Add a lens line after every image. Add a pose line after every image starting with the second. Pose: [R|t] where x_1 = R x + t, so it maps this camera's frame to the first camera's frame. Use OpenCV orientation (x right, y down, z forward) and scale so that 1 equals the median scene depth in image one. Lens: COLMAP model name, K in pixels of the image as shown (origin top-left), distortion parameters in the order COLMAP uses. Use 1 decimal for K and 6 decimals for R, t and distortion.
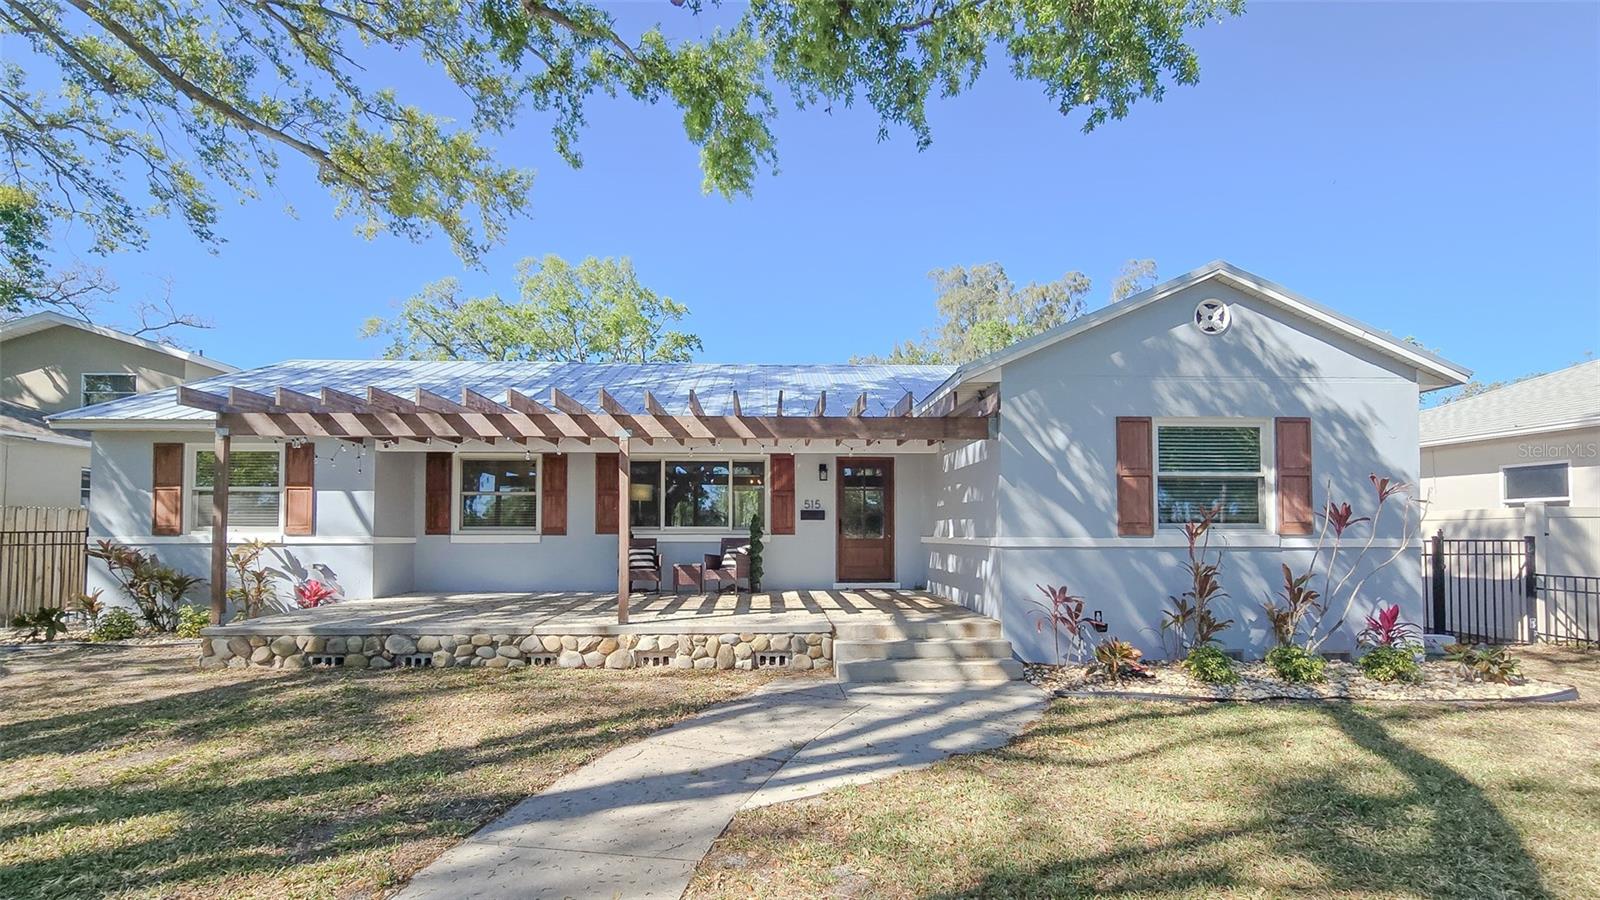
lens RADIAL K [[659.9, 0, 774.6], [0, 659.9, 513.3], [0, 0, 1]] dist [-0.000285, 0.000060]
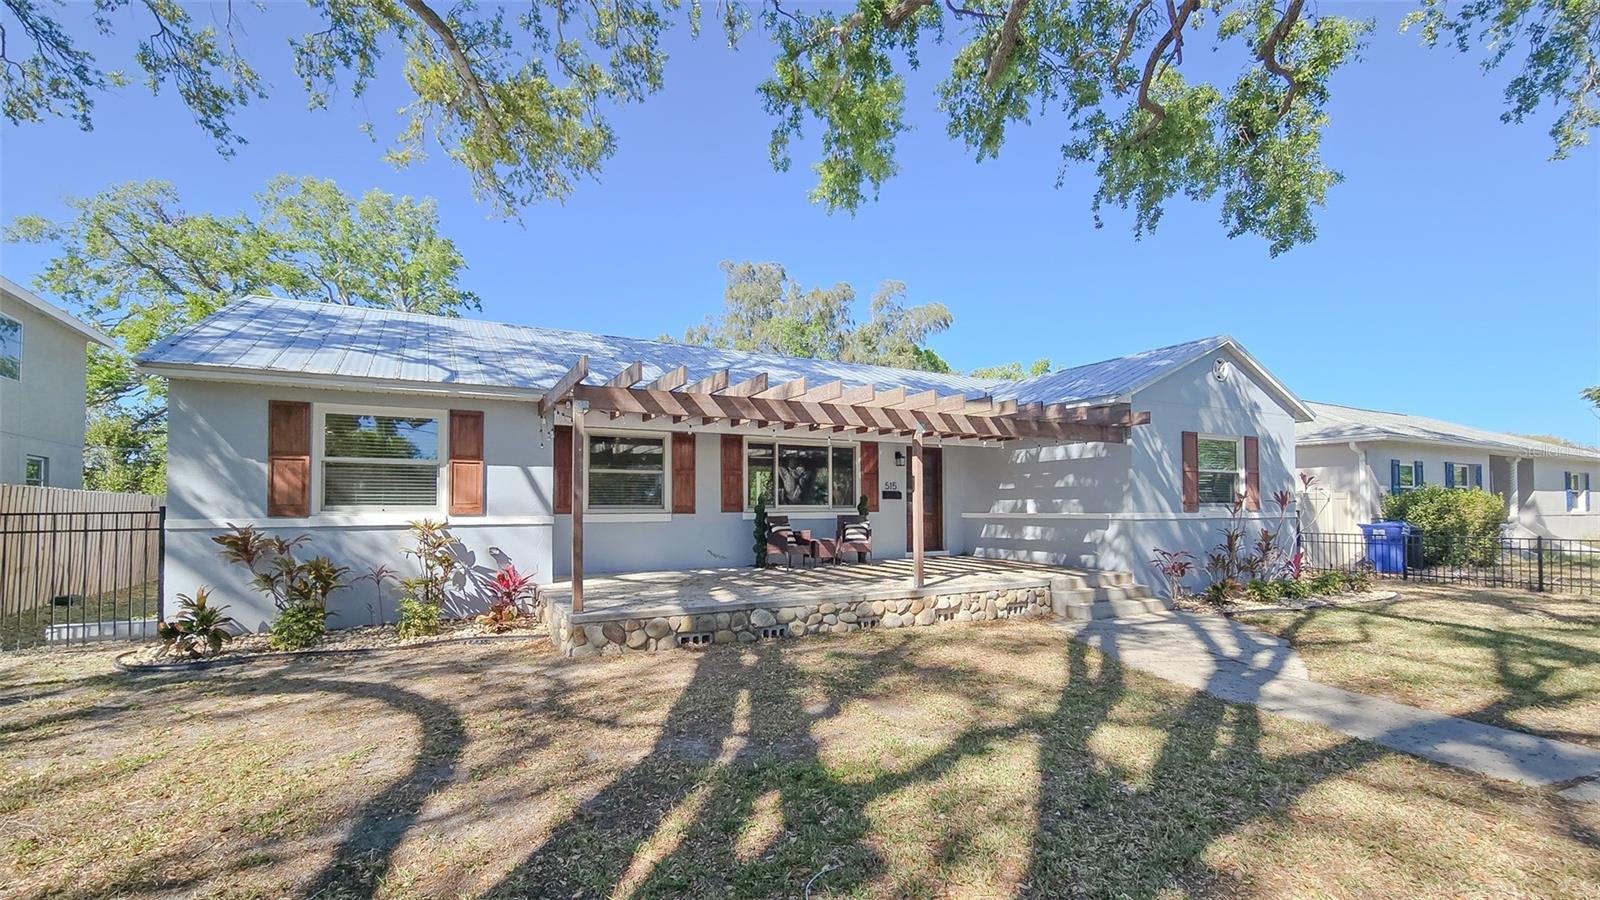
lens RADIAL K [[681.4, 0, 715.4], [0, 681.4, 495.2], [0, 0, 1]] dist [-0.009260, 0.000104]
pose [[0.909254, 0.004913, 0.416212, -0.810009], [-0.008706, 0.999936, 0.007217, -0.003177], [-0.416150, -0.010185, 0.909239, 0.033492]]
